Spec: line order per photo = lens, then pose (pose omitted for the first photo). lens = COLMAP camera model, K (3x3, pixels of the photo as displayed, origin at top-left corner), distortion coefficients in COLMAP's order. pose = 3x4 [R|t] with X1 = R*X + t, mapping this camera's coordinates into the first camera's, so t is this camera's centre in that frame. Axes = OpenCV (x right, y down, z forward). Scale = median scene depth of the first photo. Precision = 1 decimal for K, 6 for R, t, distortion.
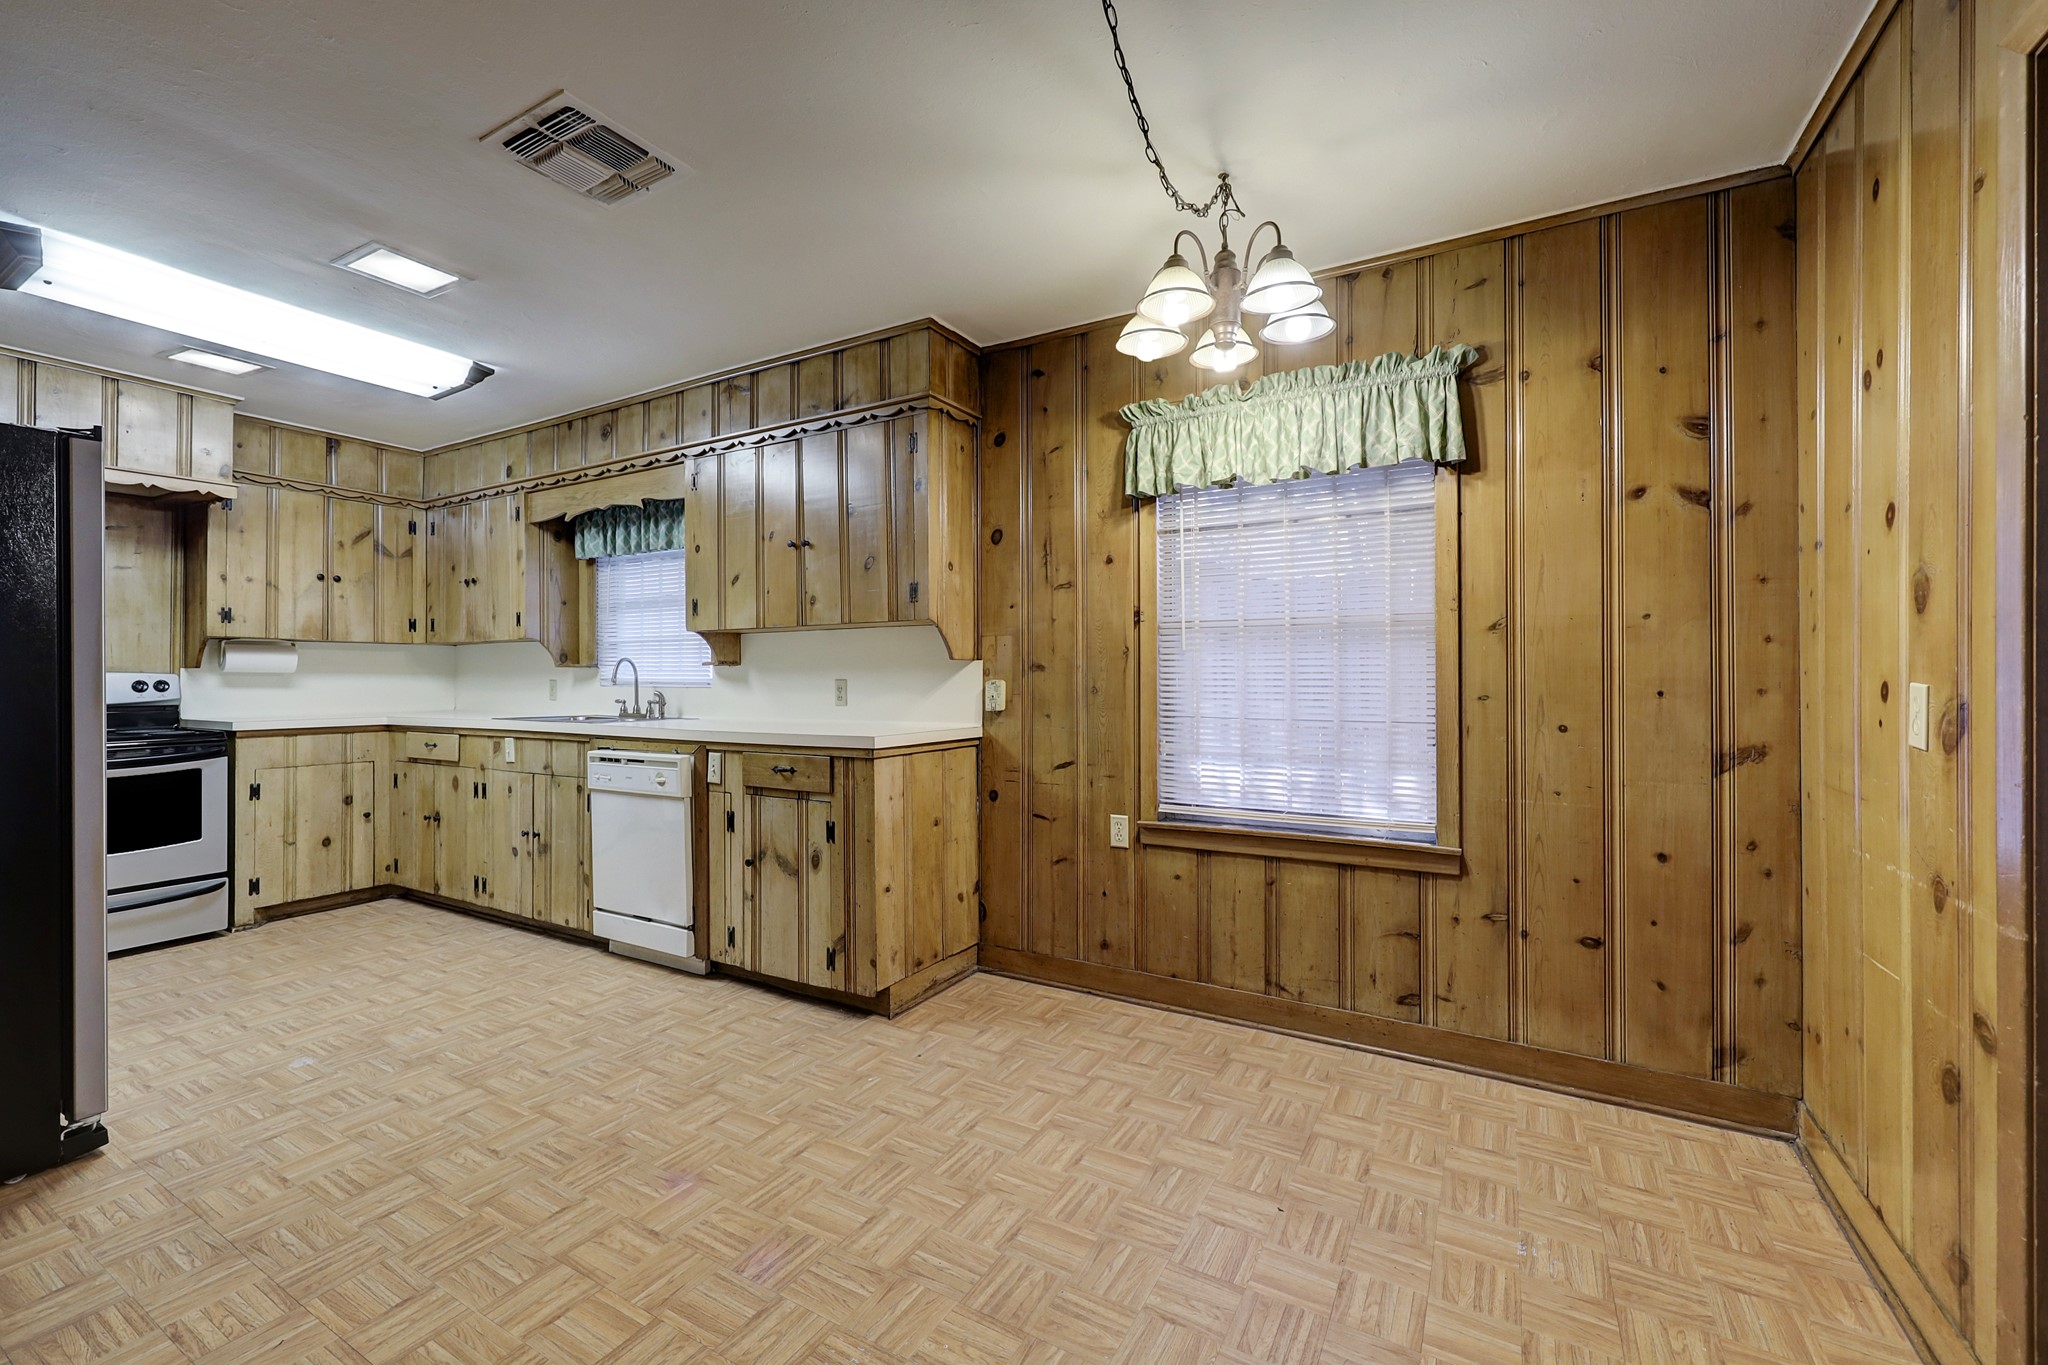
lens RADIAL K [[840.4, 0, 1026.4], [0, 840.4, 682.2], [0, 0, 1]] dist [0.001788, 0.000214]
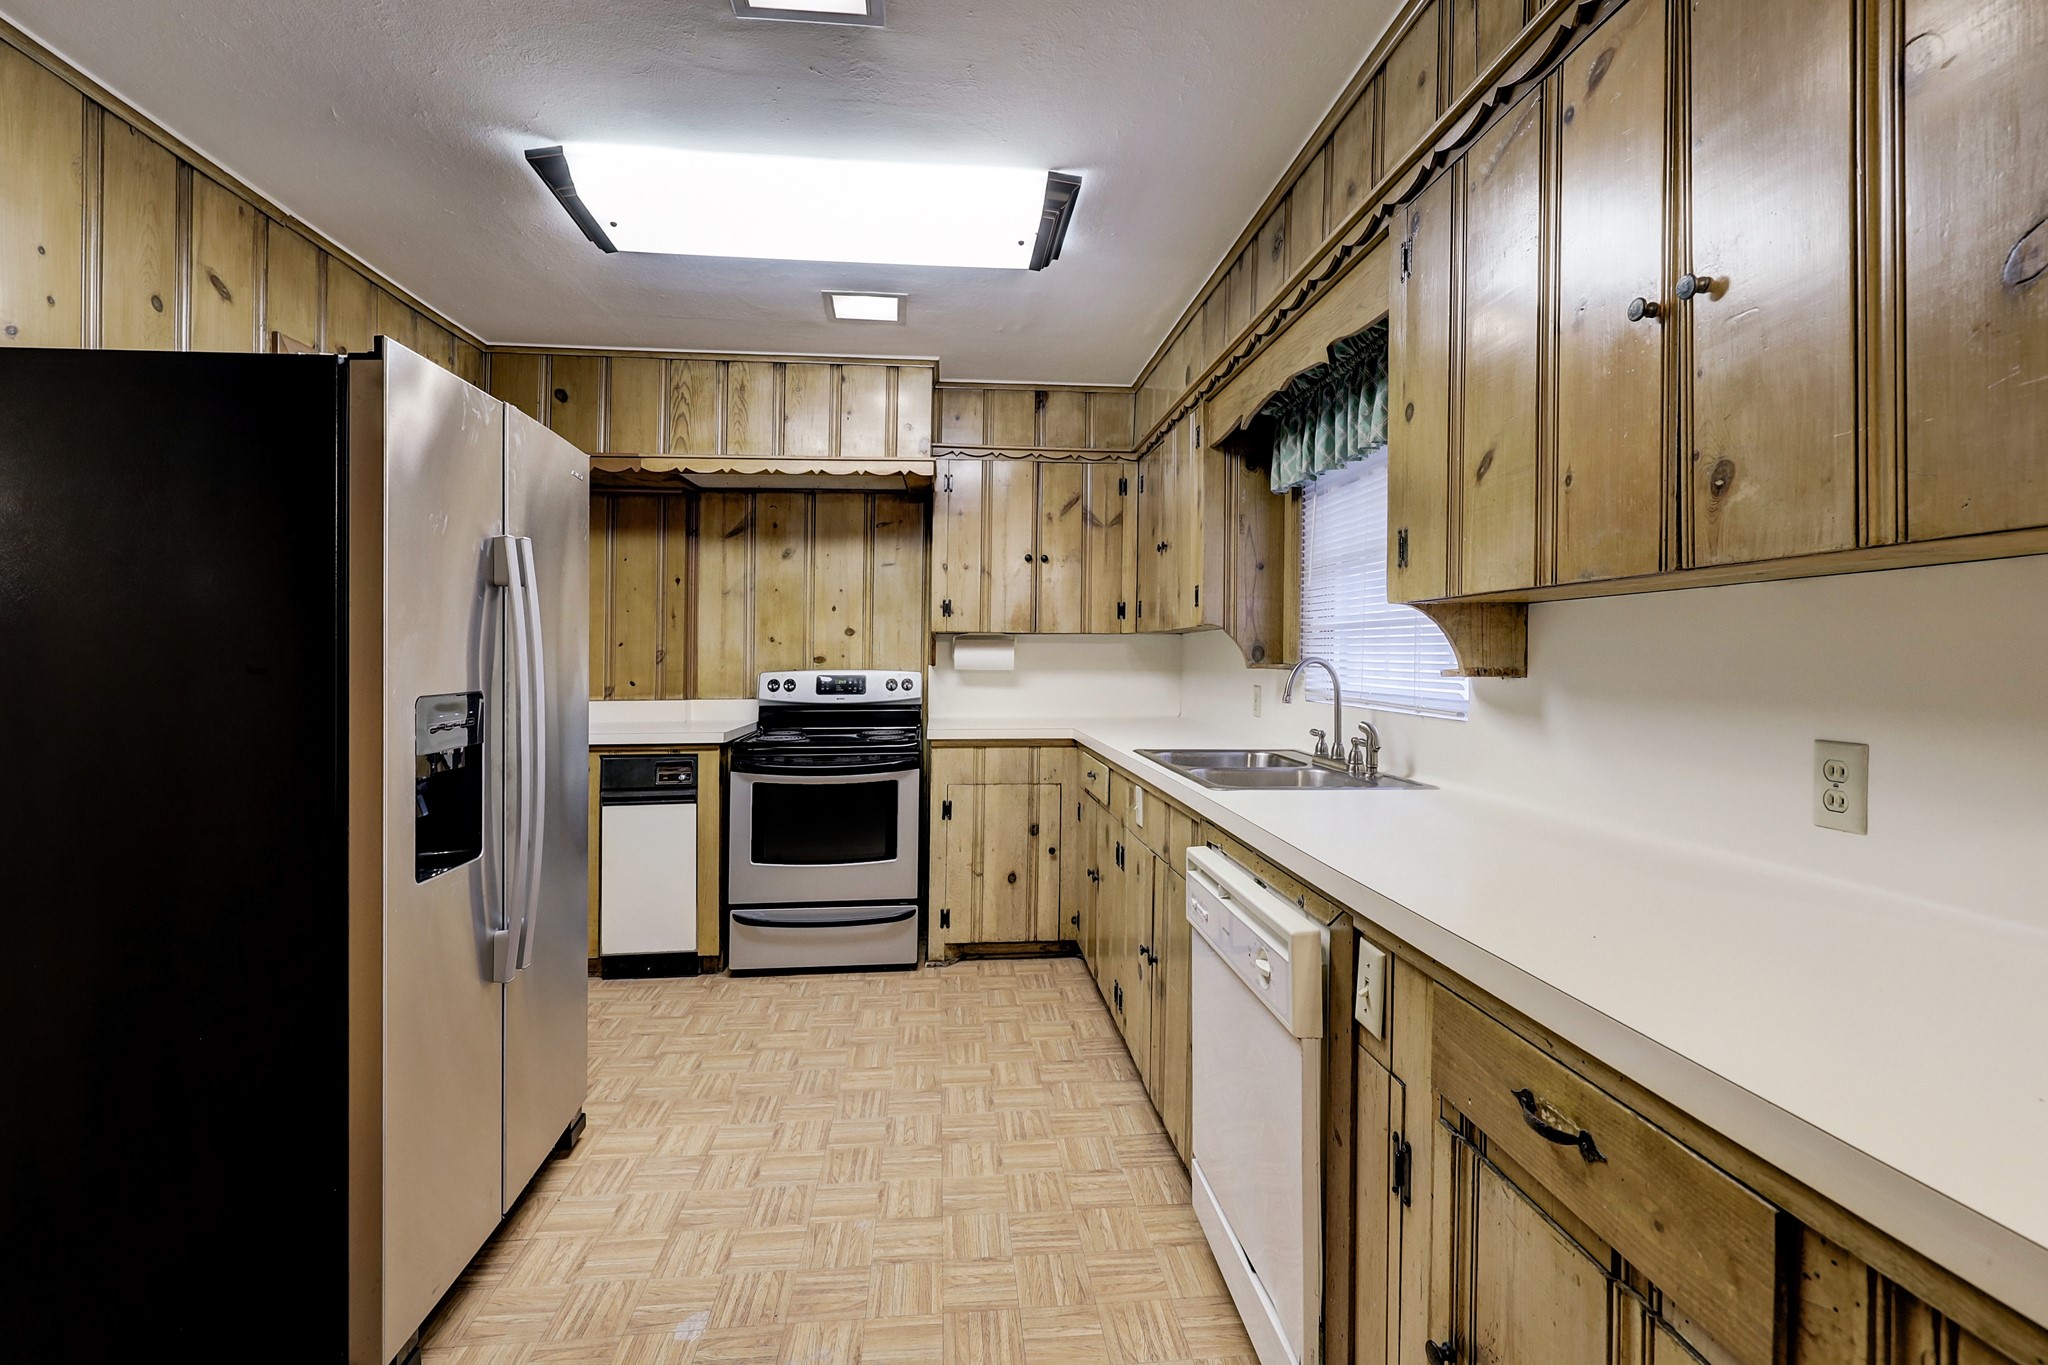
lens RADIAL K [[887.8, 0, 1034.2], [0, 887.8, 673.2], [0, 0, 1]] dist [-0.002286, 0.000103]
pose [[0.588507, 0.019007, -0.808269, -0.120339], [-0.005016, 0.999790, 0.019859, -0.029227], [0.808477, -0.007633, 0.588479, 0.518452]]
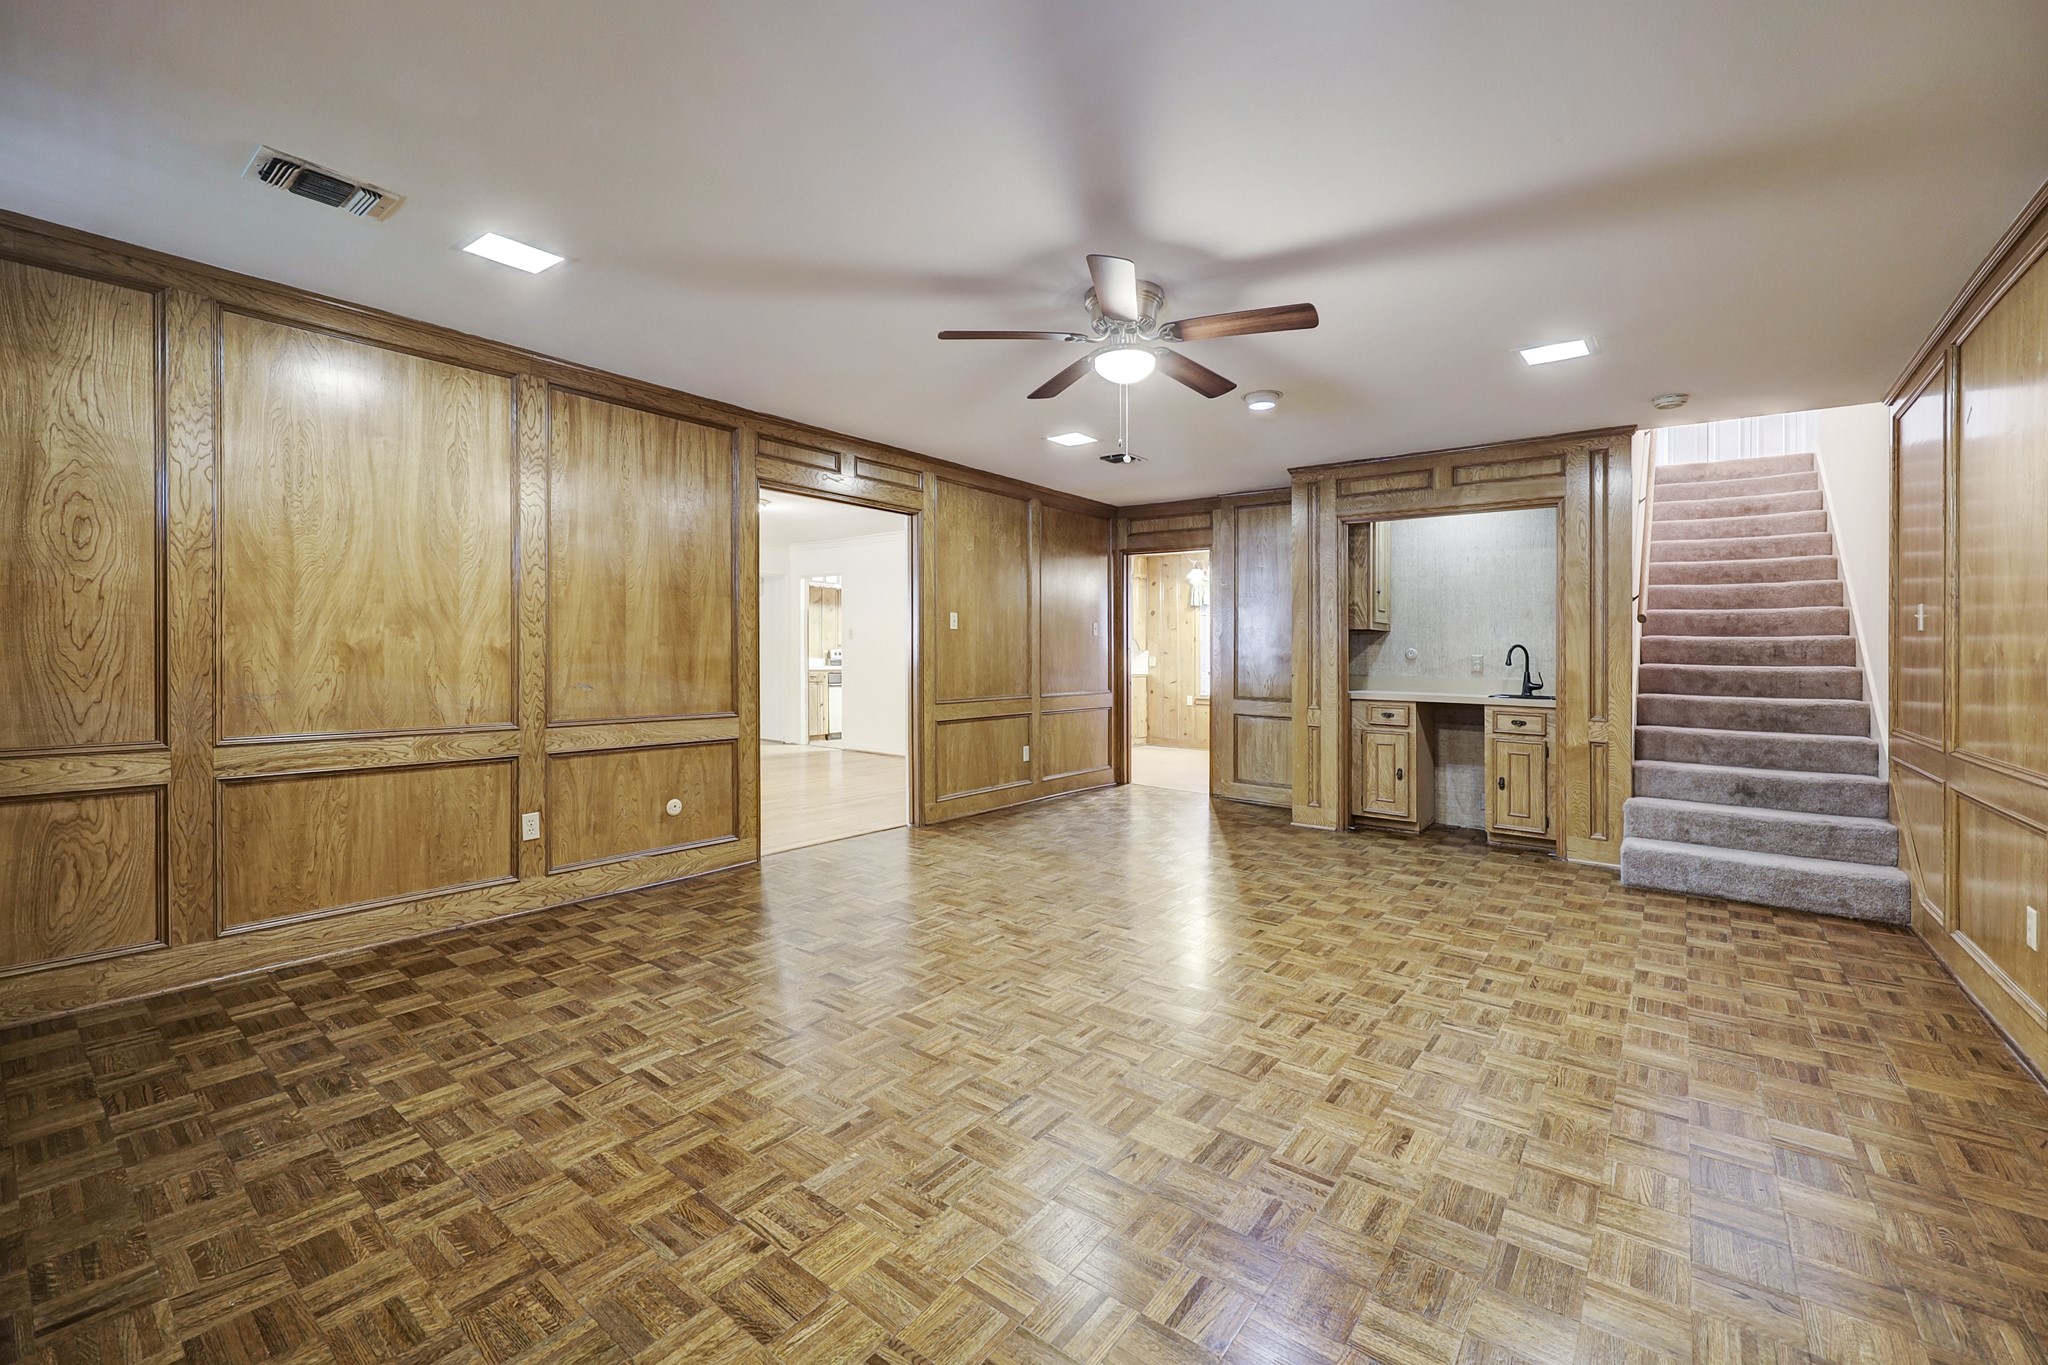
lens RADIAL K [[840.4, 0, 1028.2], [0, 840.4, 668.0], [0, 0, 1]] dist [0.001788, 0.000214]
pose [[0.989045, 0.002344, -0.147594, -0.023600], [-0.001337, 0.999975, 0.006922, 0.014207], [0.147607, -0.006649, 0.989024, -1.697434]]
